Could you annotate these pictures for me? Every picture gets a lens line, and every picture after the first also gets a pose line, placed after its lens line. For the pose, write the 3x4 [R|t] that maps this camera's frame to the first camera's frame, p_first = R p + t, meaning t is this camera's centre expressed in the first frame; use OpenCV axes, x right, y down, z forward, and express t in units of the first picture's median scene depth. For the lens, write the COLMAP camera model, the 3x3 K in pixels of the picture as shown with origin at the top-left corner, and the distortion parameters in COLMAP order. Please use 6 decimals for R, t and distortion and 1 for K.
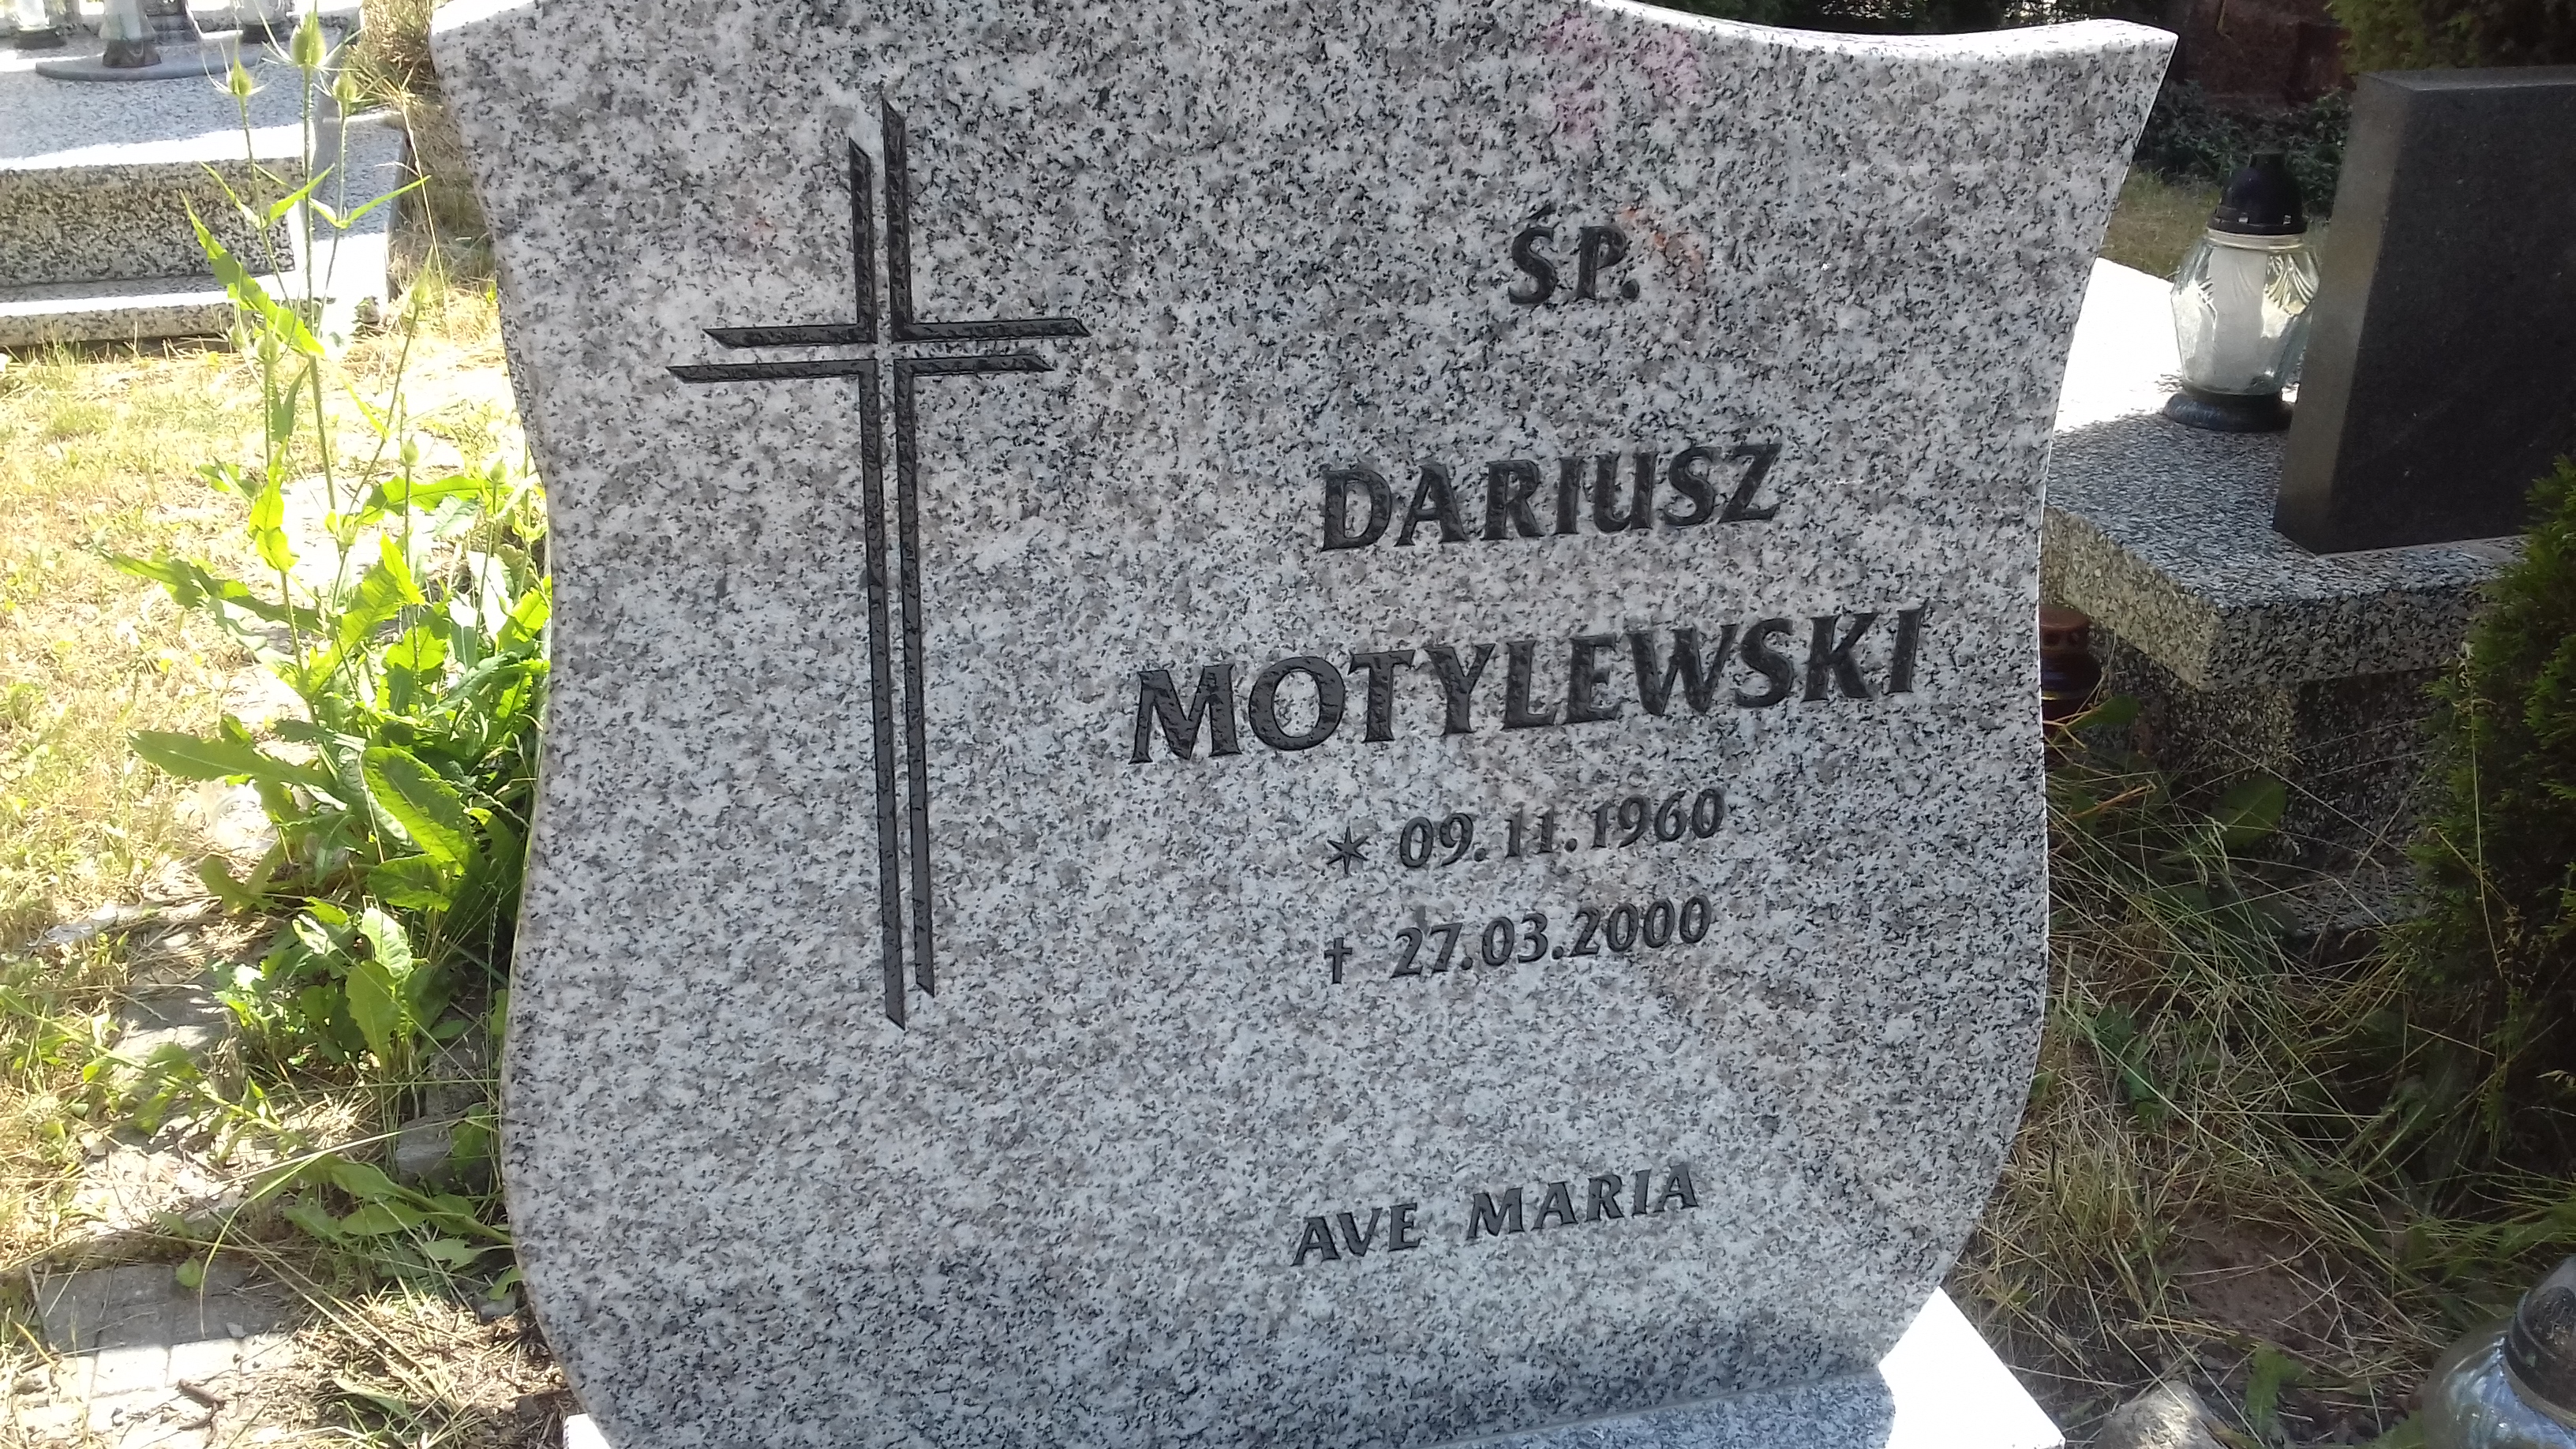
lens RADIAL K [[2335.2, 0, 1288.0], [0, 2335.2, 724.5], [0, 0, 1]] dist [0.109749, -0.191859]
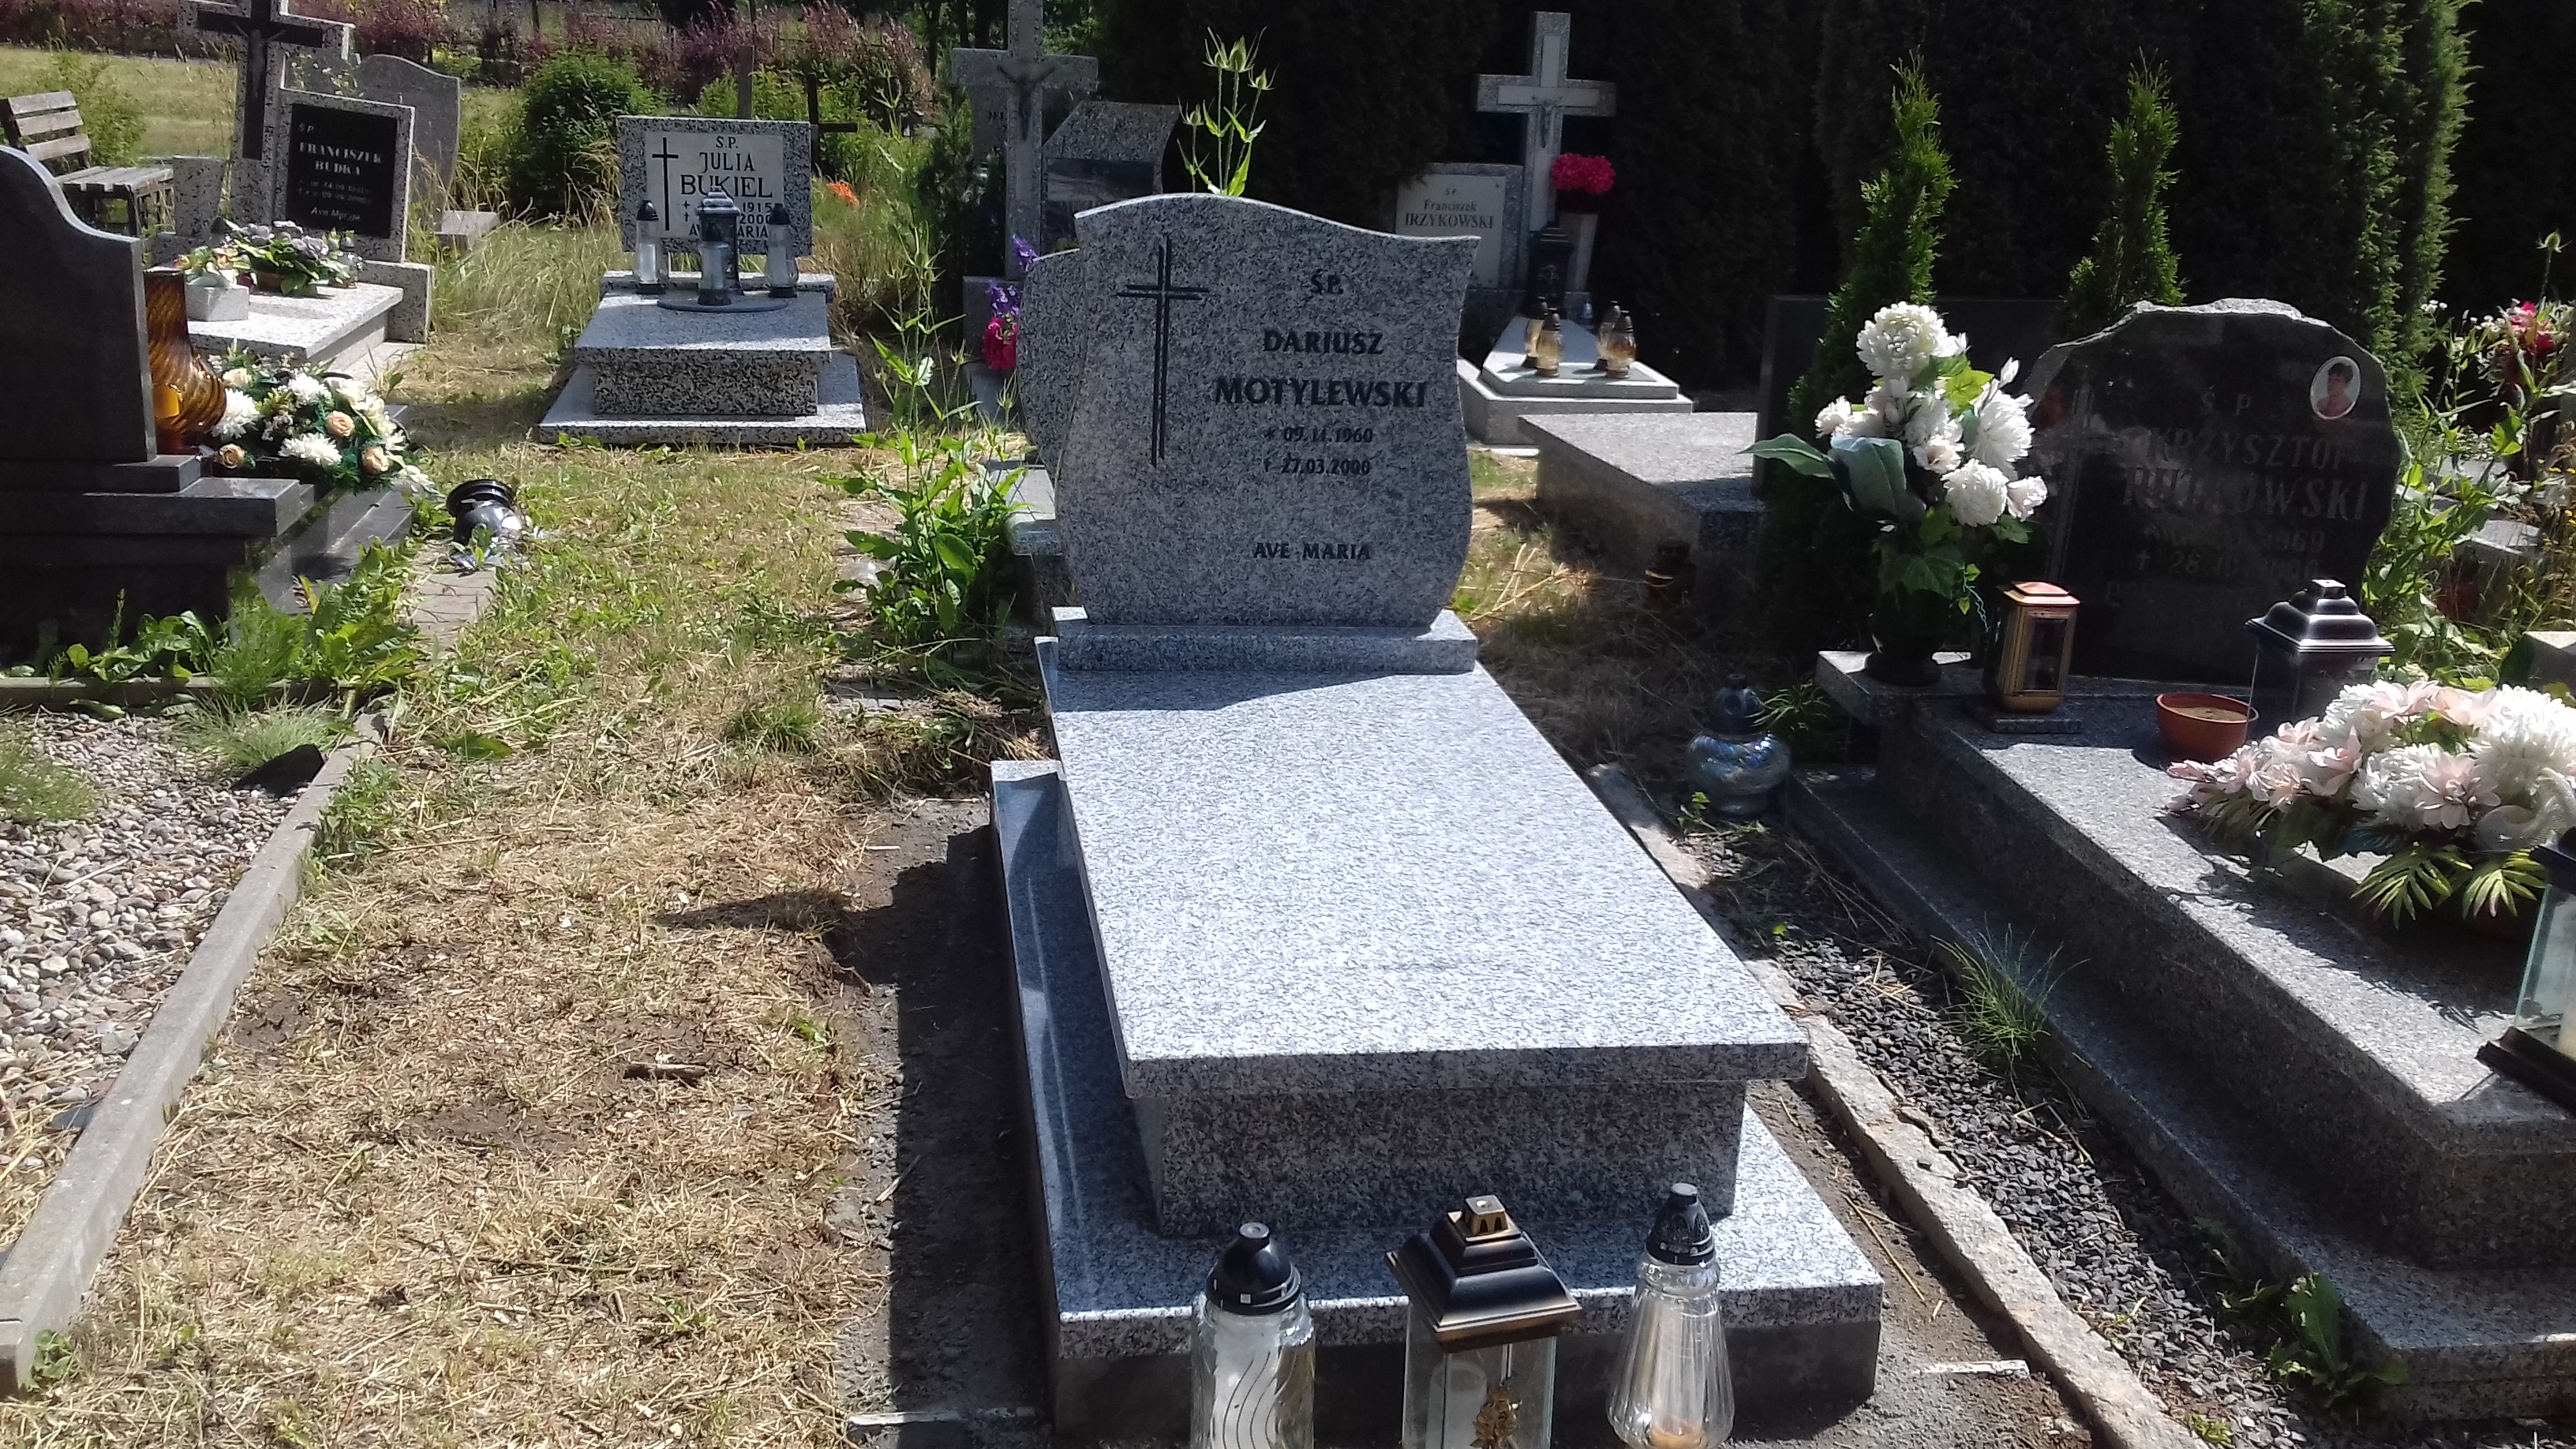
lens RADIAL K [[2335.2, 0, 1288.0], [0, 2335.2, 724.5], [0, 0, 1]] dist [0.109749, -0.191859]
pose [[0.993913, 0.050052, -0.098141, 0.471327], [-0.063105, 0.988866, -0.134766, 1.077876], [0.090303, 0.140139, 0.986005, -2.831927]]
